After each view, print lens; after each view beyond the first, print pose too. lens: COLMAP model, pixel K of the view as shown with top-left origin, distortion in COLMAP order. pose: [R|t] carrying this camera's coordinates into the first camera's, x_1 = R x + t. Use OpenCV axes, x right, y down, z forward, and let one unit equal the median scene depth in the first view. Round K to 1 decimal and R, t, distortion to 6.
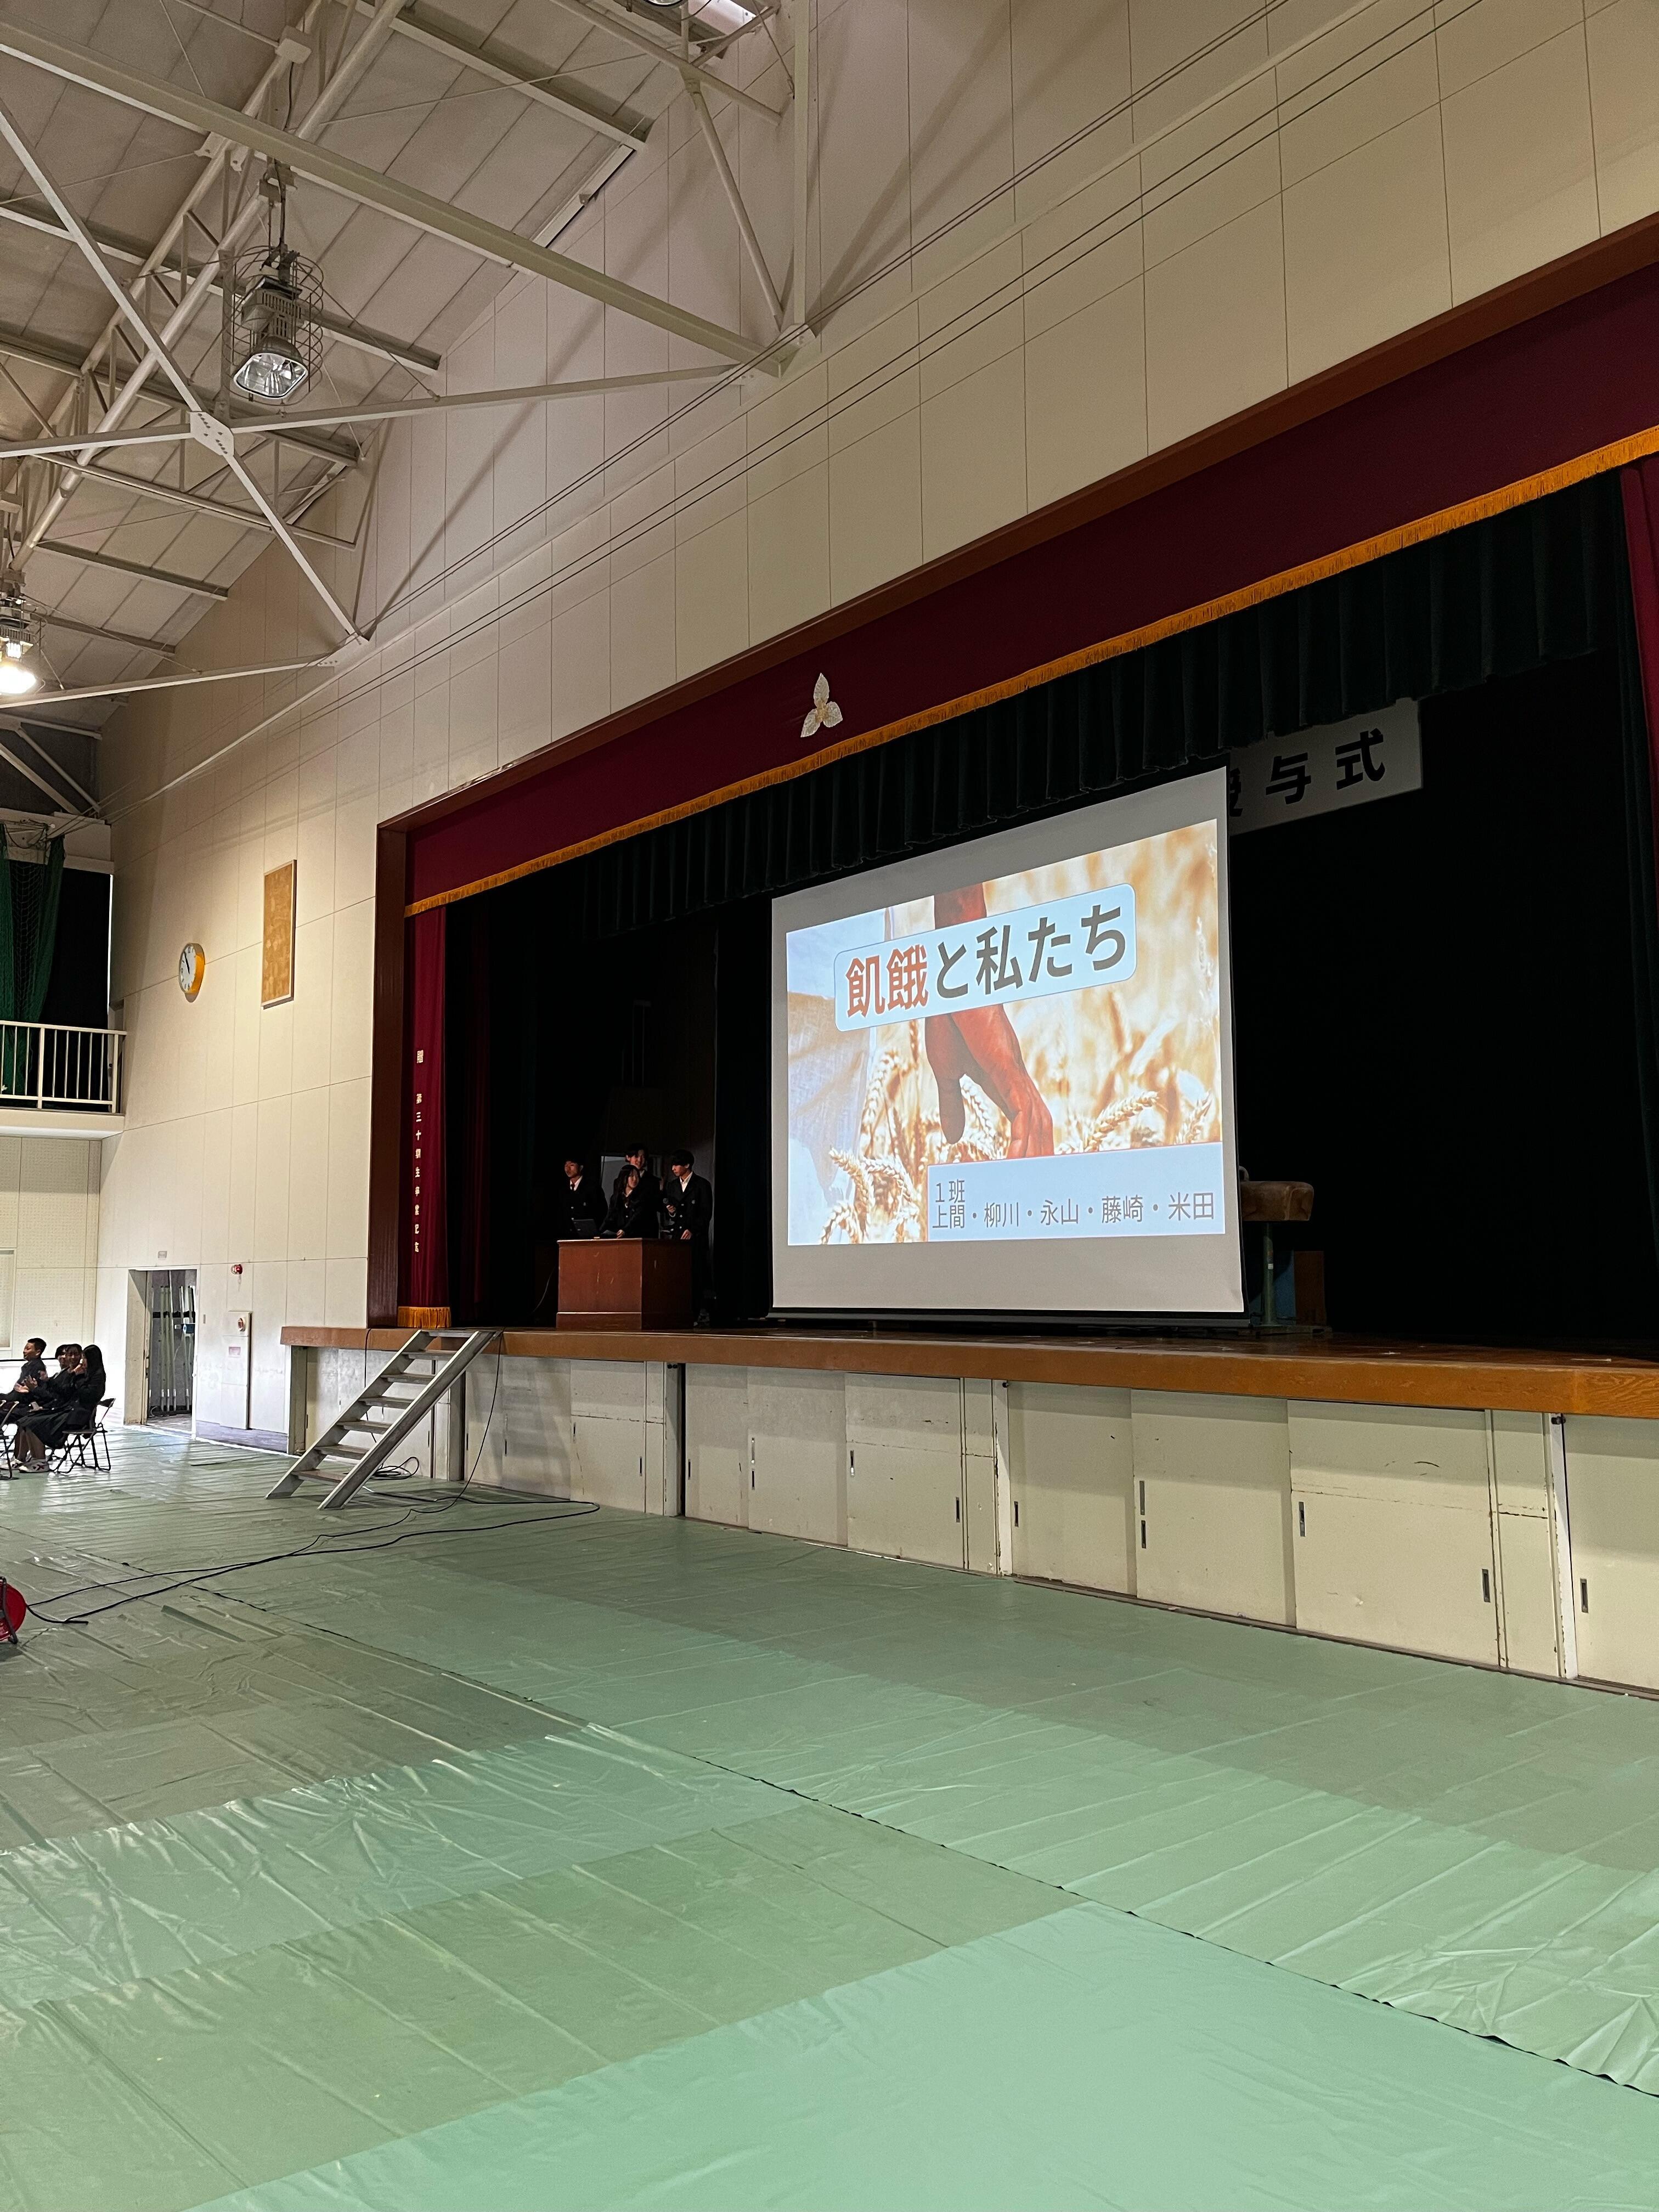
lens RADIAL K [[1665.1, 0, 801.8], [0, 1665.1, 1115.4], [0, 0, 1]] dist [0.041231, -0.003583]
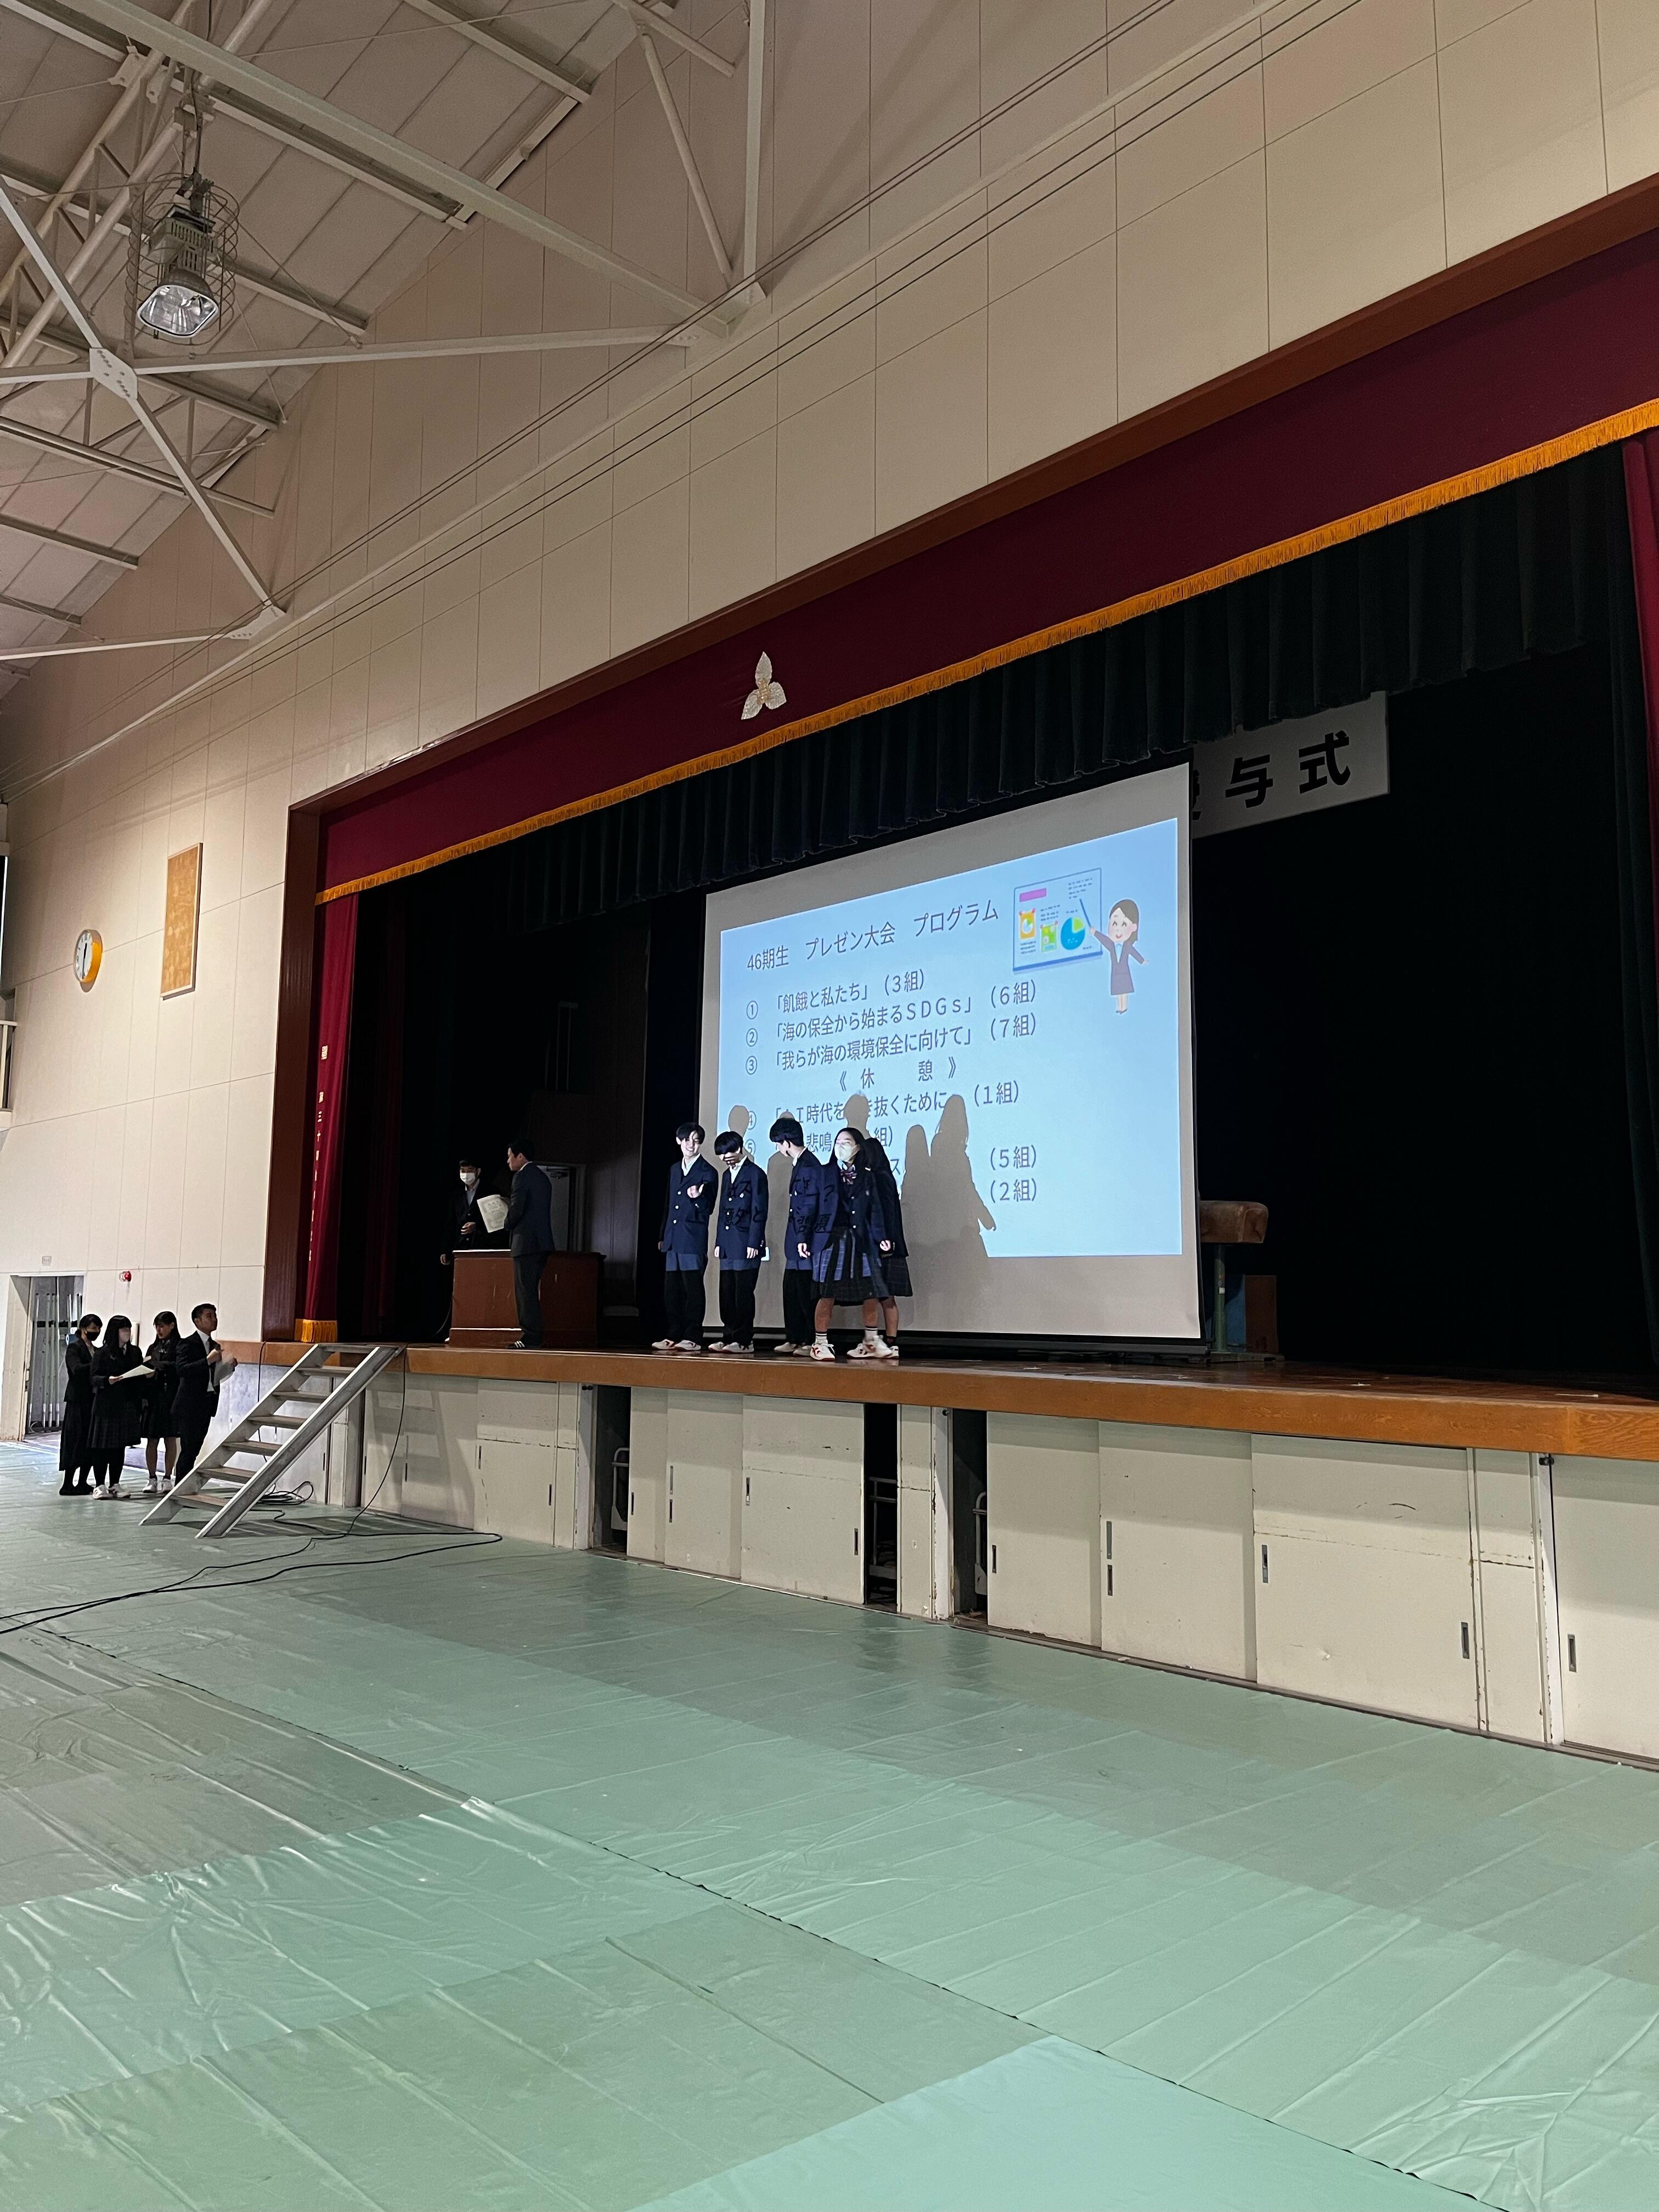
lens RADIAL K [[1660.2, 0, 829.5], [0, 1660.2, 1106.0], [0, 0, 1]] dist [0.048241, -0.043421]
pose [[0.998061, 0.024019, 0.057414, 0.000435], [-0.022954, 0.999553, -0.019134, 0.008455], [-0.057848, 0.017779, 0.998167, 0.064610]]
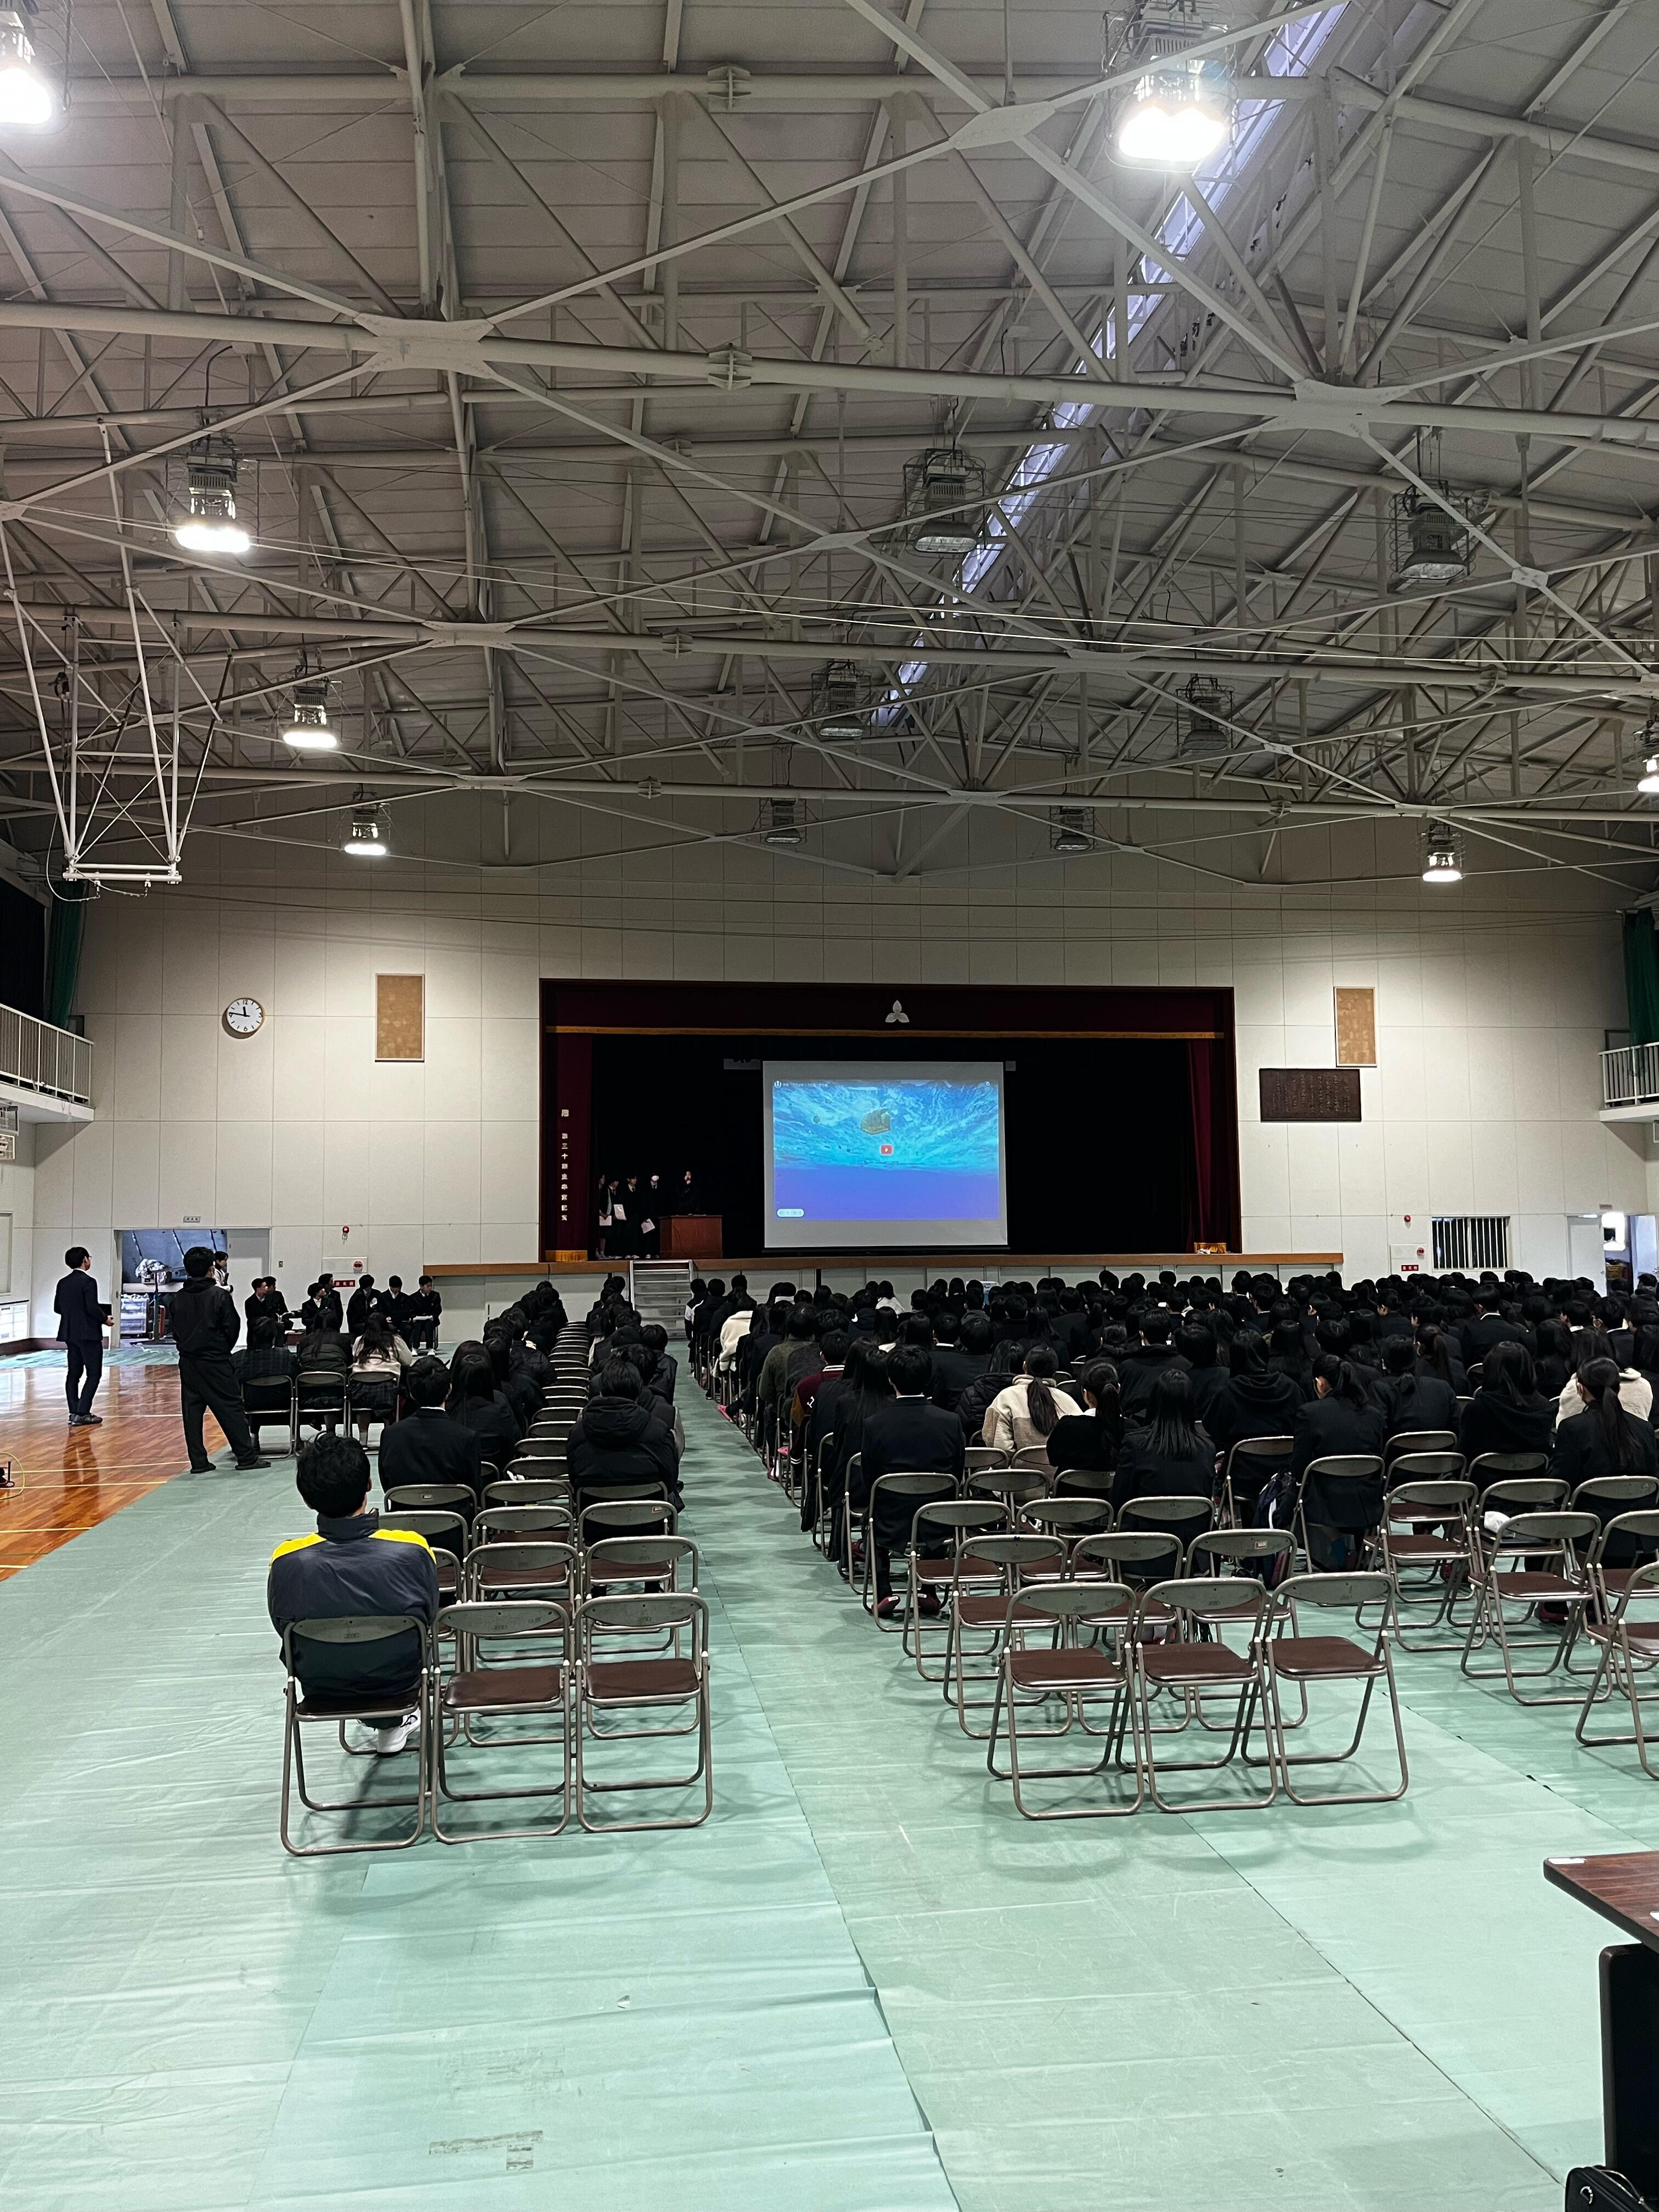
lens RADIAL K [[1660.2, 0, 829.5], [0, 1660.2, 1106.0], [0, 0, 1]] dist [0.048241, -0.043421]
pose [[0.506705, 0.058249, 0.860149, -2.266133], [-0.080378, 0.996561, -0.020137, -0.040814], [-0.858364, -0.058933, 0.509645, -0.234624]]
